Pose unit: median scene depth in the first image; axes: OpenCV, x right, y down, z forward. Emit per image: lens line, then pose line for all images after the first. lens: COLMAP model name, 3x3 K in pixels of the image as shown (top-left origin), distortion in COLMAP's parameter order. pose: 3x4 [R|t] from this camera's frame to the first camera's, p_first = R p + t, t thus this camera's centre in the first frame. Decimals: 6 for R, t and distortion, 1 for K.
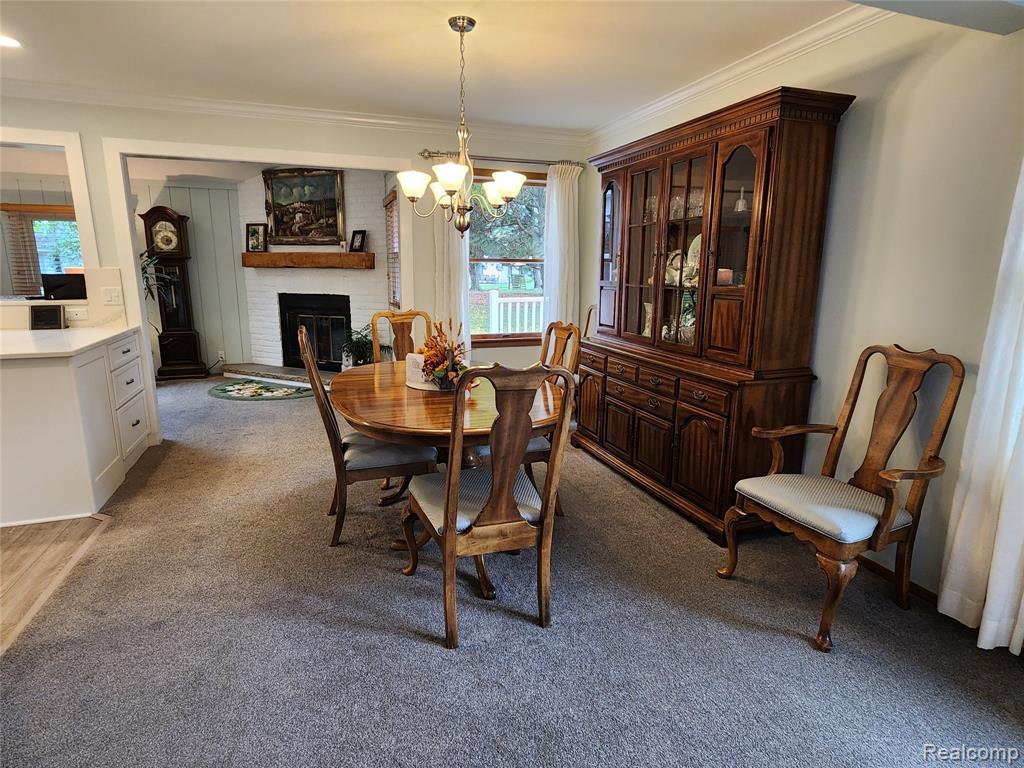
lens RADIAL K [[553.8, 0, 508.5], [0, 553.8, 382.7], [0, 0, 1]] dist [-0.003571, 0.005168]
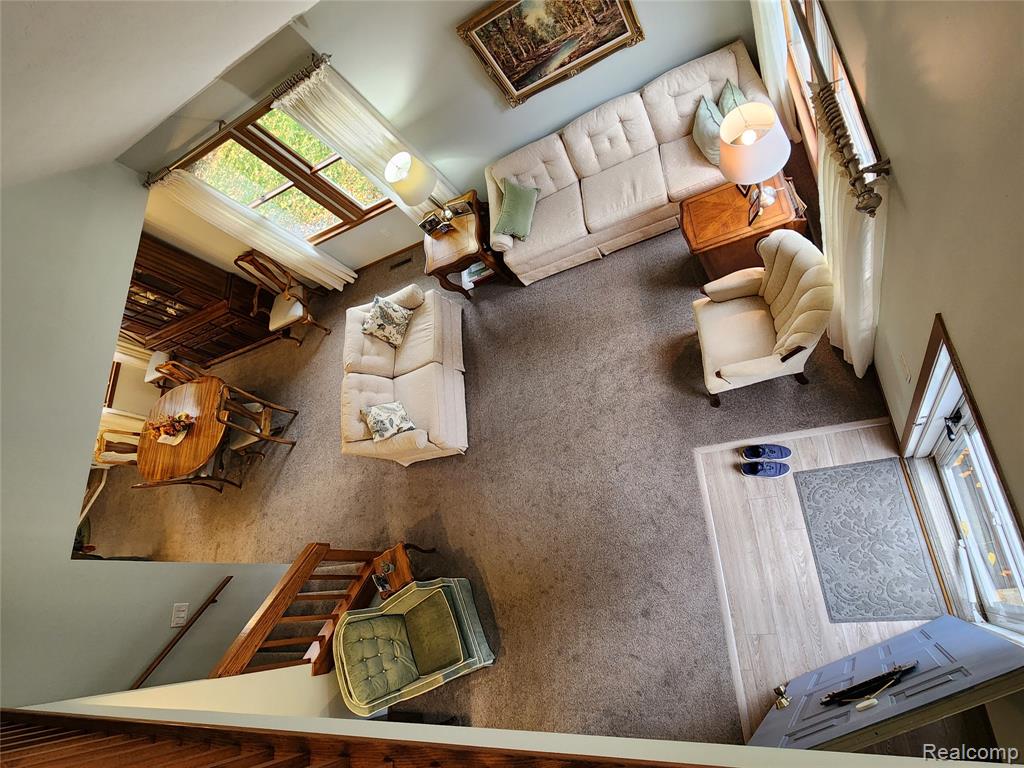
lens RADIAL K [[553.8, 0, 514.0], [0, 553.8, 380.4], [0, 0, 1]] dist [-0.003571, 0.005168]
pose [[0.224060, -0.956740, 0.185595, -0.034487], [0.662125, 0.289177, 0.691352, -0.513190], [-0.715114, -0.032017, 0.698274, -1.085285]]
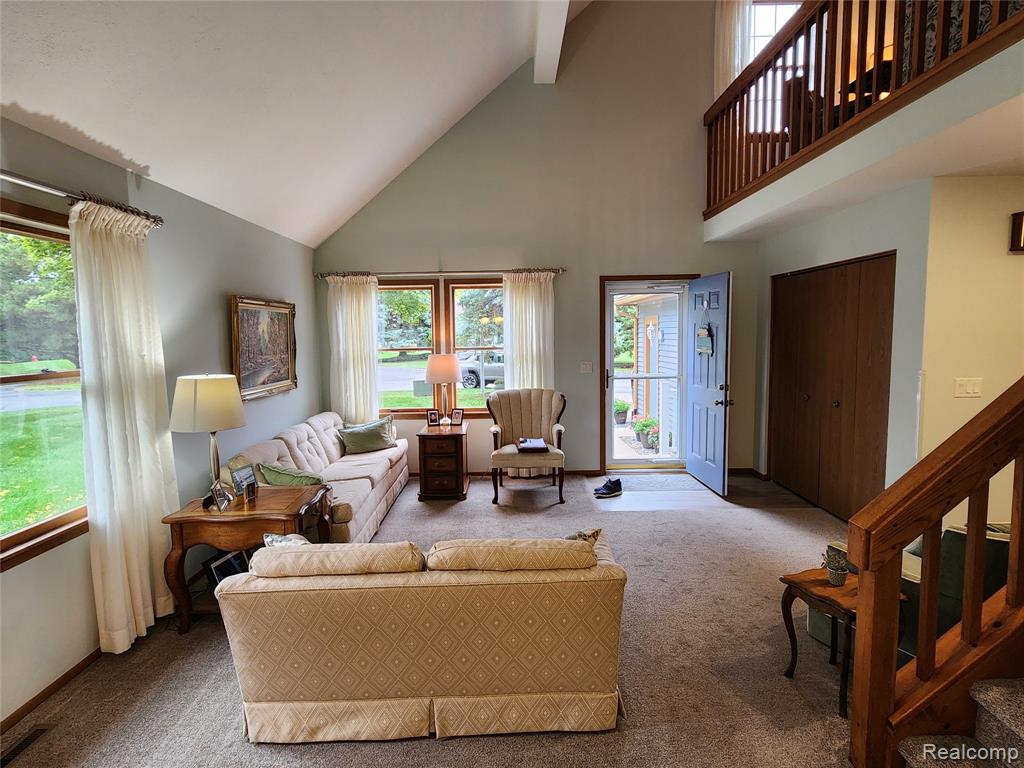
lens RADIAL K [[553.8, 0, 512.6], [0, 553.8, 387.1], [0, 0, 1]] dist [-0.003571, 0.005168]
pose [[-0.941888, -0.027226, 0.334821, -0.118112], [0.076208, 0.953406, 0.291908, -0.171646], [-0.327168, 0.300461, -0.895927, 0.531332]]
